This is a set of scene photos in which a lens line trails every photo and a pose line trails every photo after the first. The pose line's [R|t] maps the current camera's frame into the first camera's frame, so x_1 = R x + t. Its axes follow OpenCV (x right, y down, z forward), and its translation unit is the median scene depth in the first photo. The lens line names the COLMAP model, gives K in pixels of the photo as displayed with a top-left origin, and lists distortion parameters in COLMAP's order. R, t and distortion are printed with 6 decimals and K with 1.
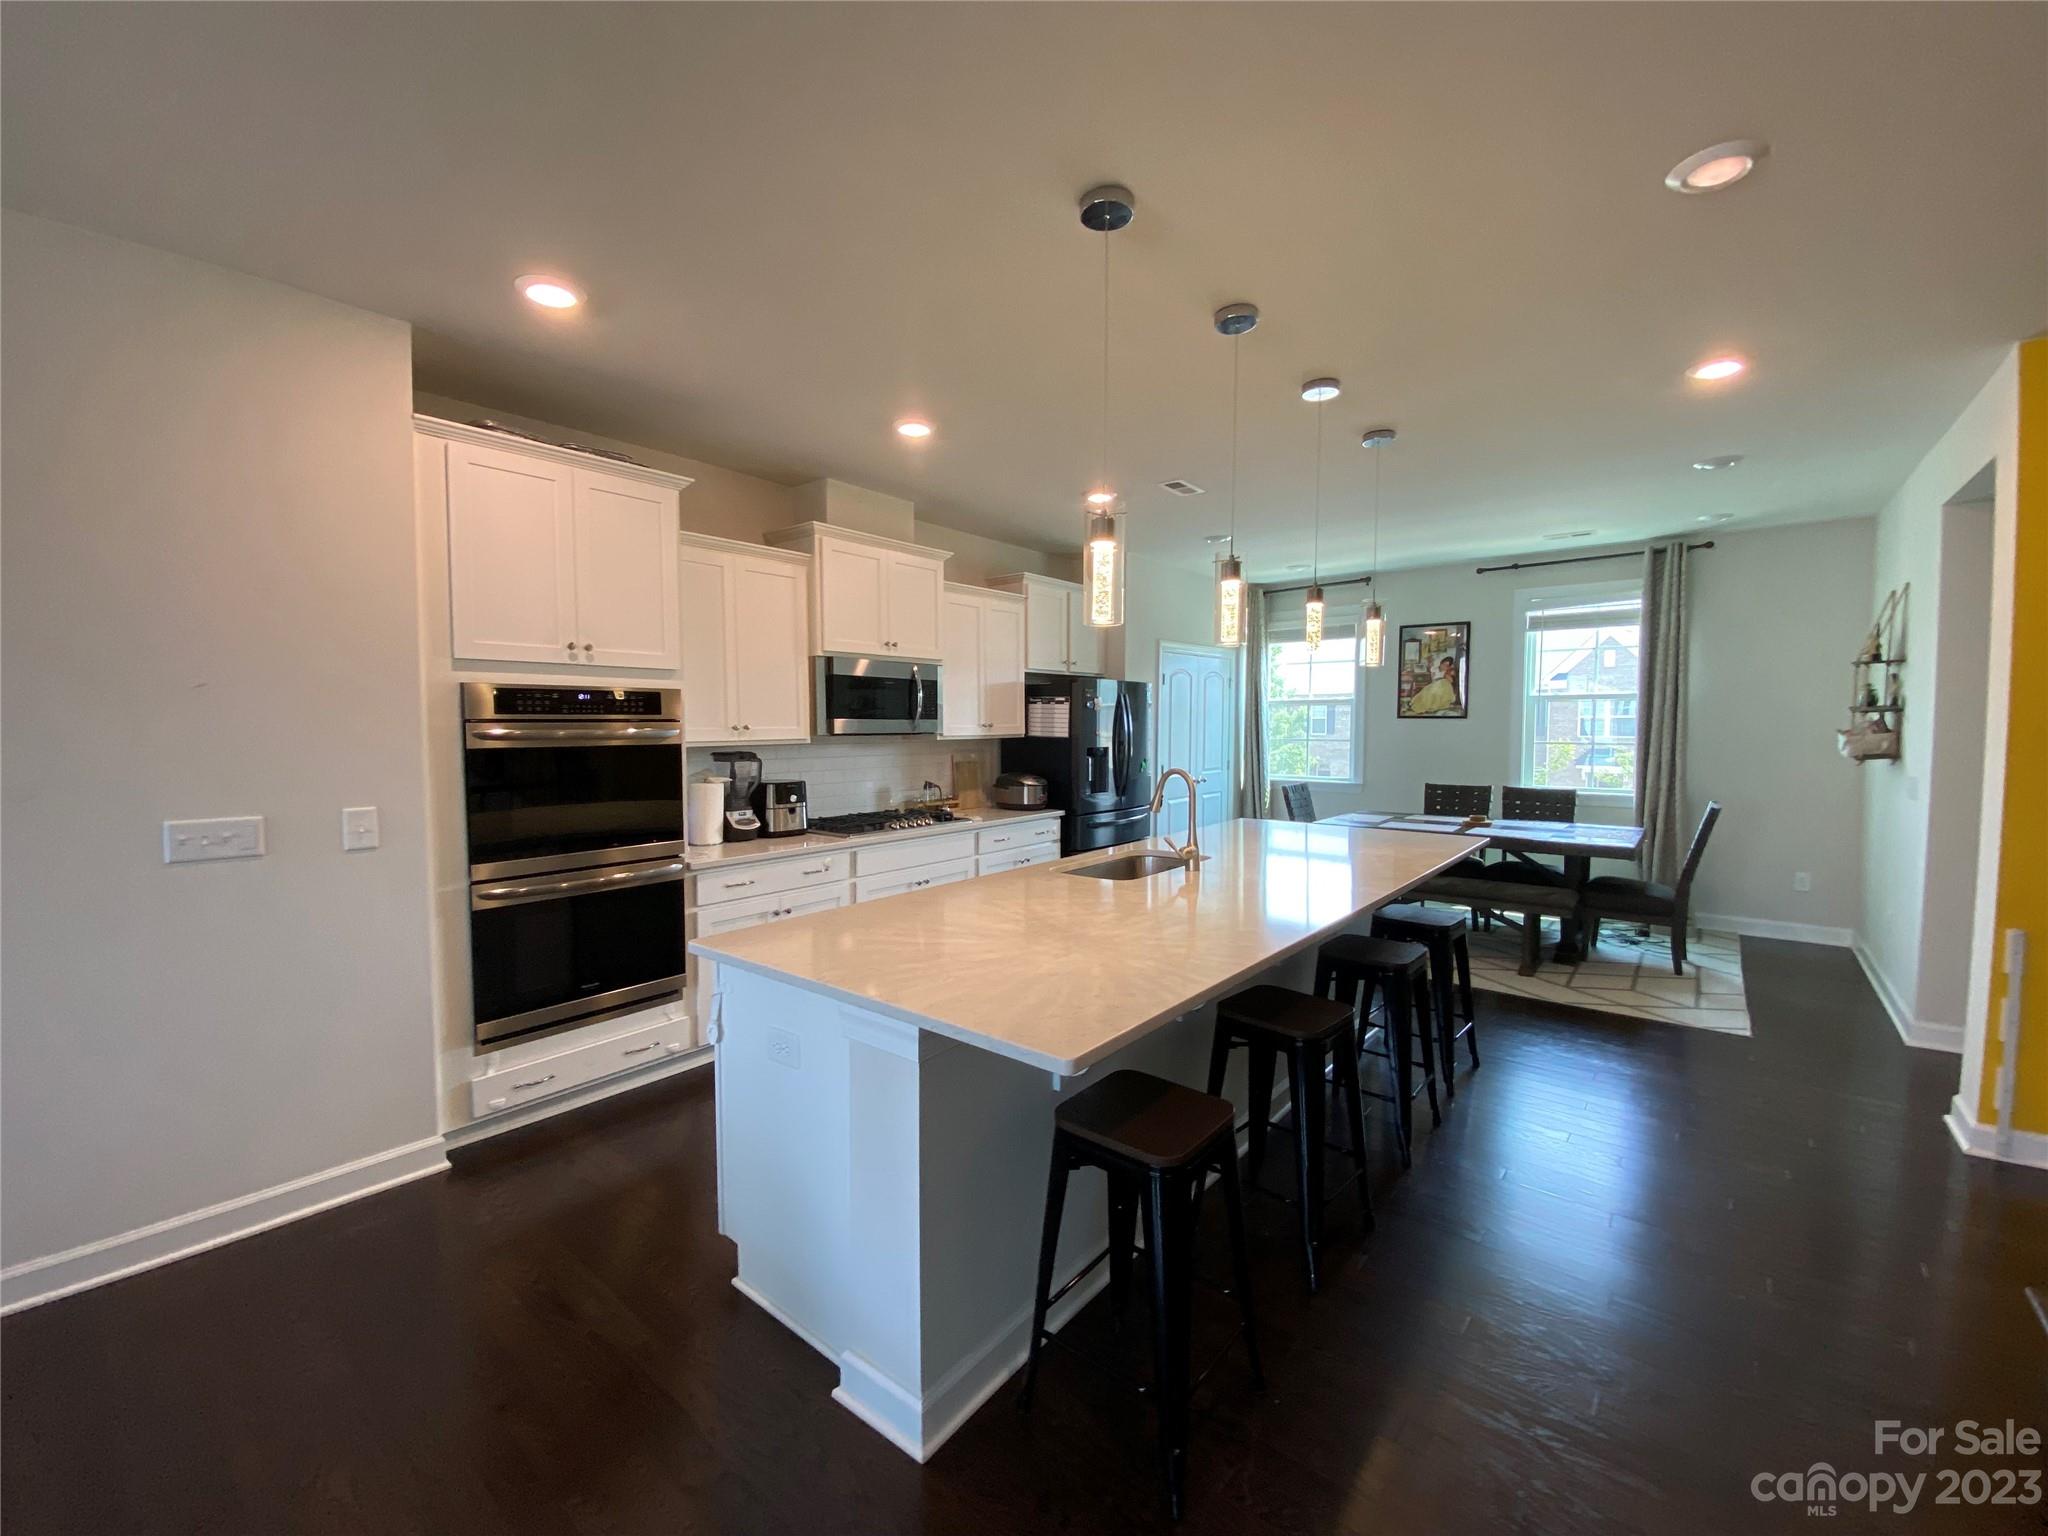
lens RADIAL K [[826.7, 0, 1022.9], [0, 826.7, 770.8], [0, 0, 1]] dist [0.026002, -0.022143]
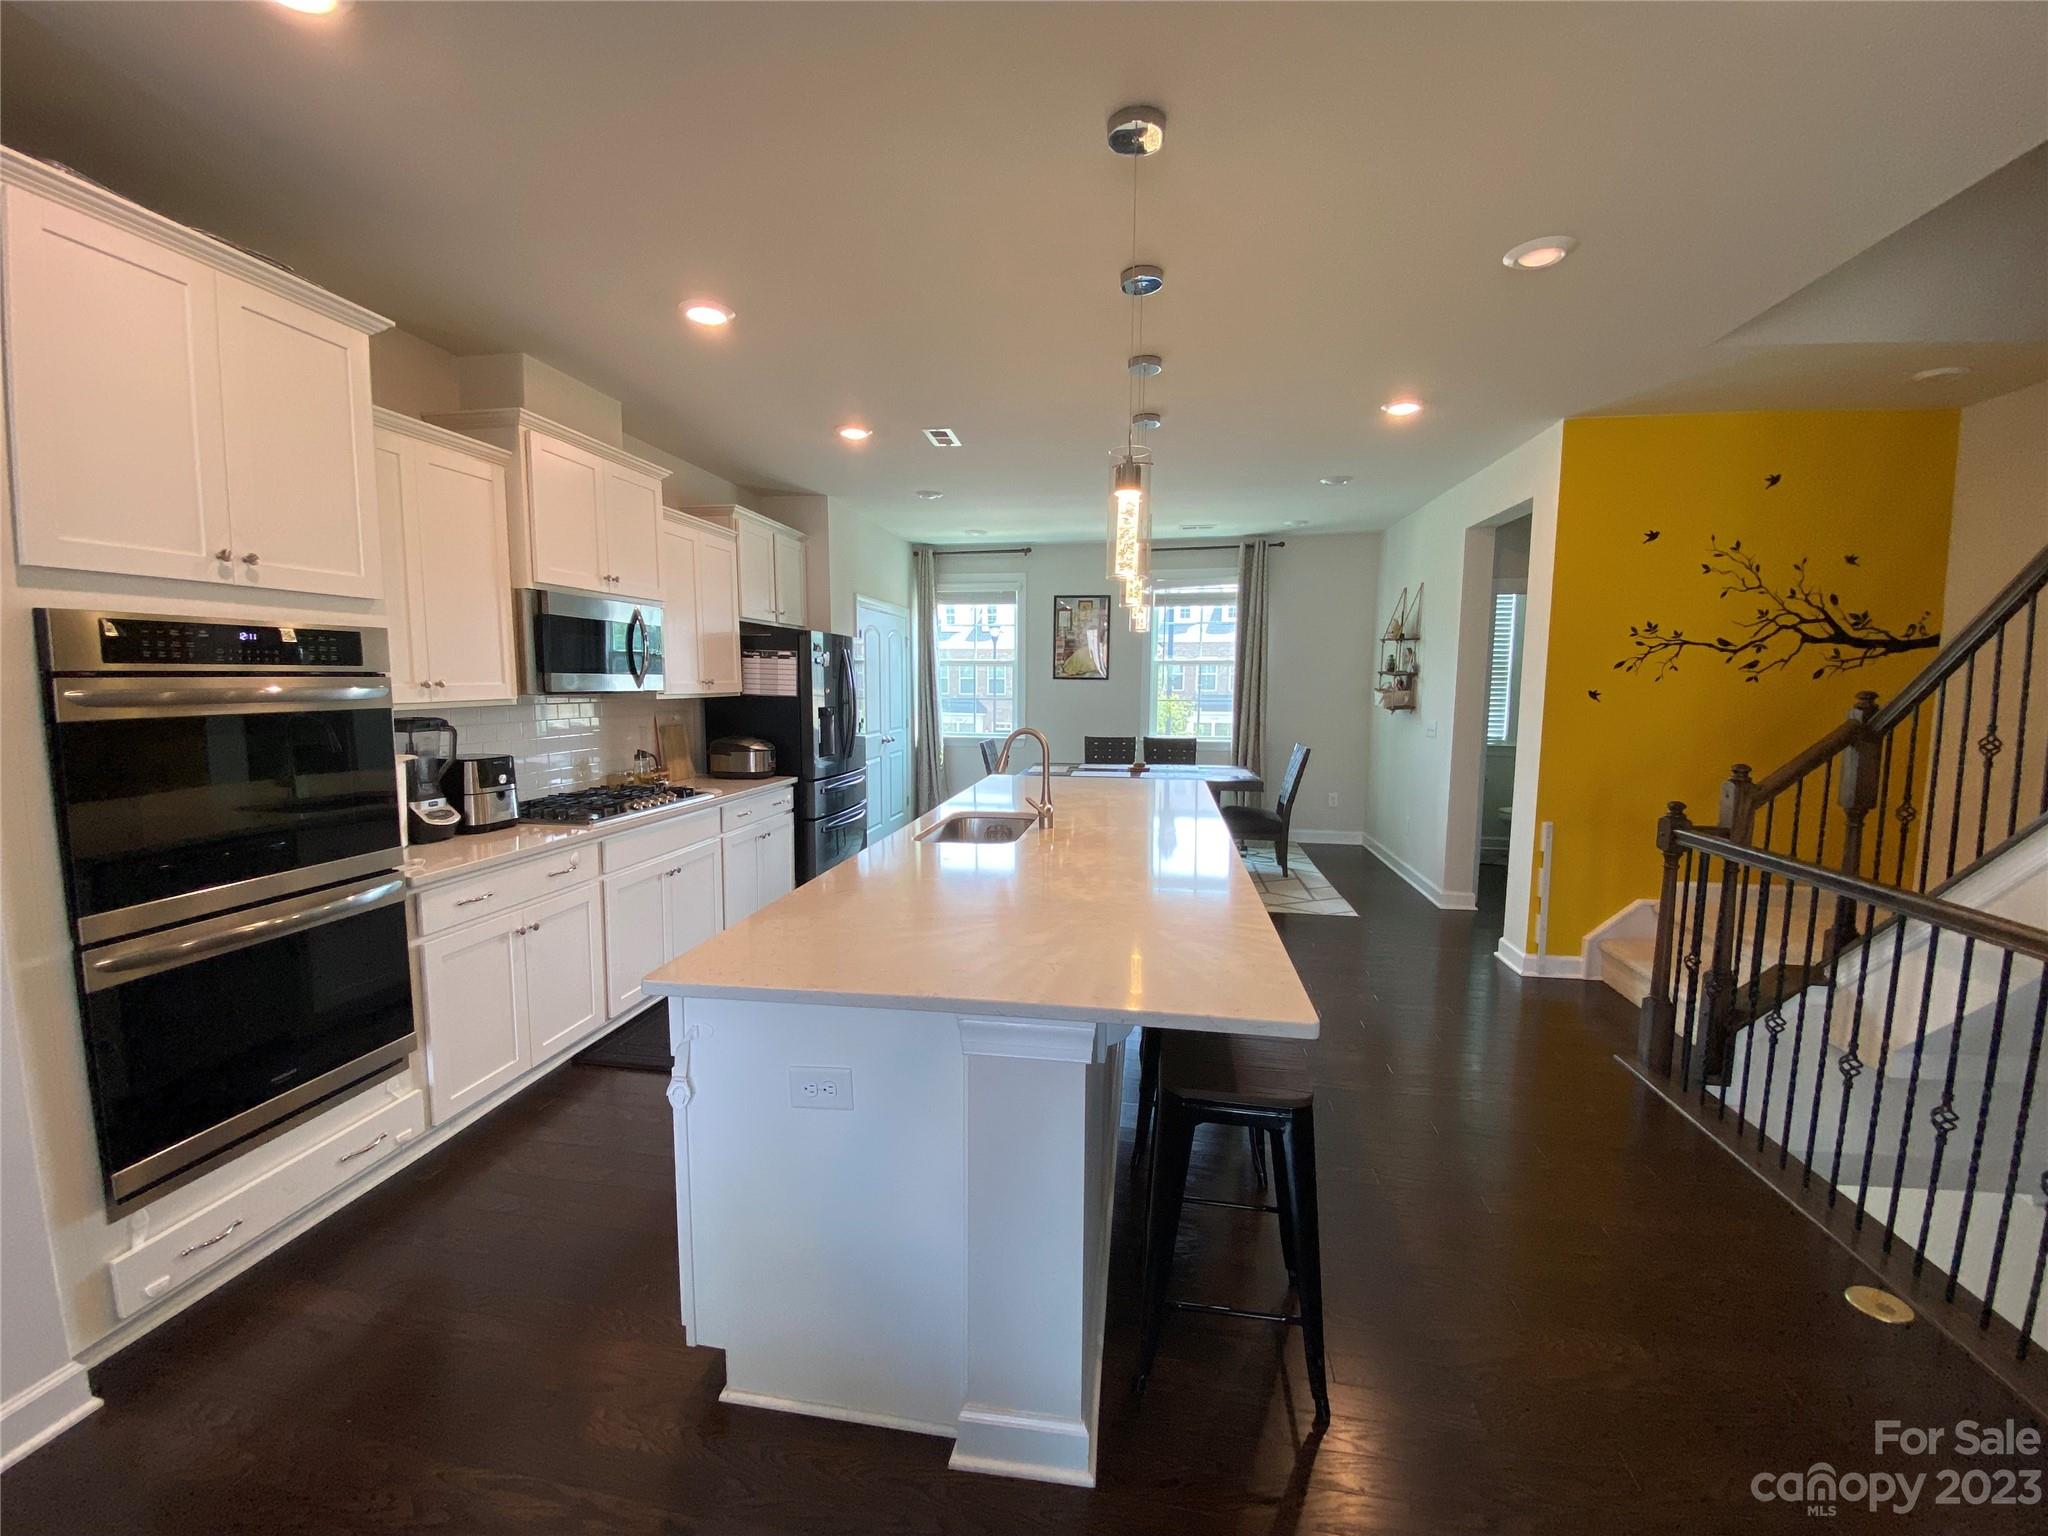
lens RADIAL K [[826.7, 0, 1022.9], [0, 826.7, 770.8], [0, 0, 1]] dist [0.026002, -0.022143]
pose [[0.866042, -0.048735, 0.497590, -0.248323], [0.023326, 0.998093, 0.057158, -0.006448], [-0.499427, -0.037894, 0.865527, 0.109351]]
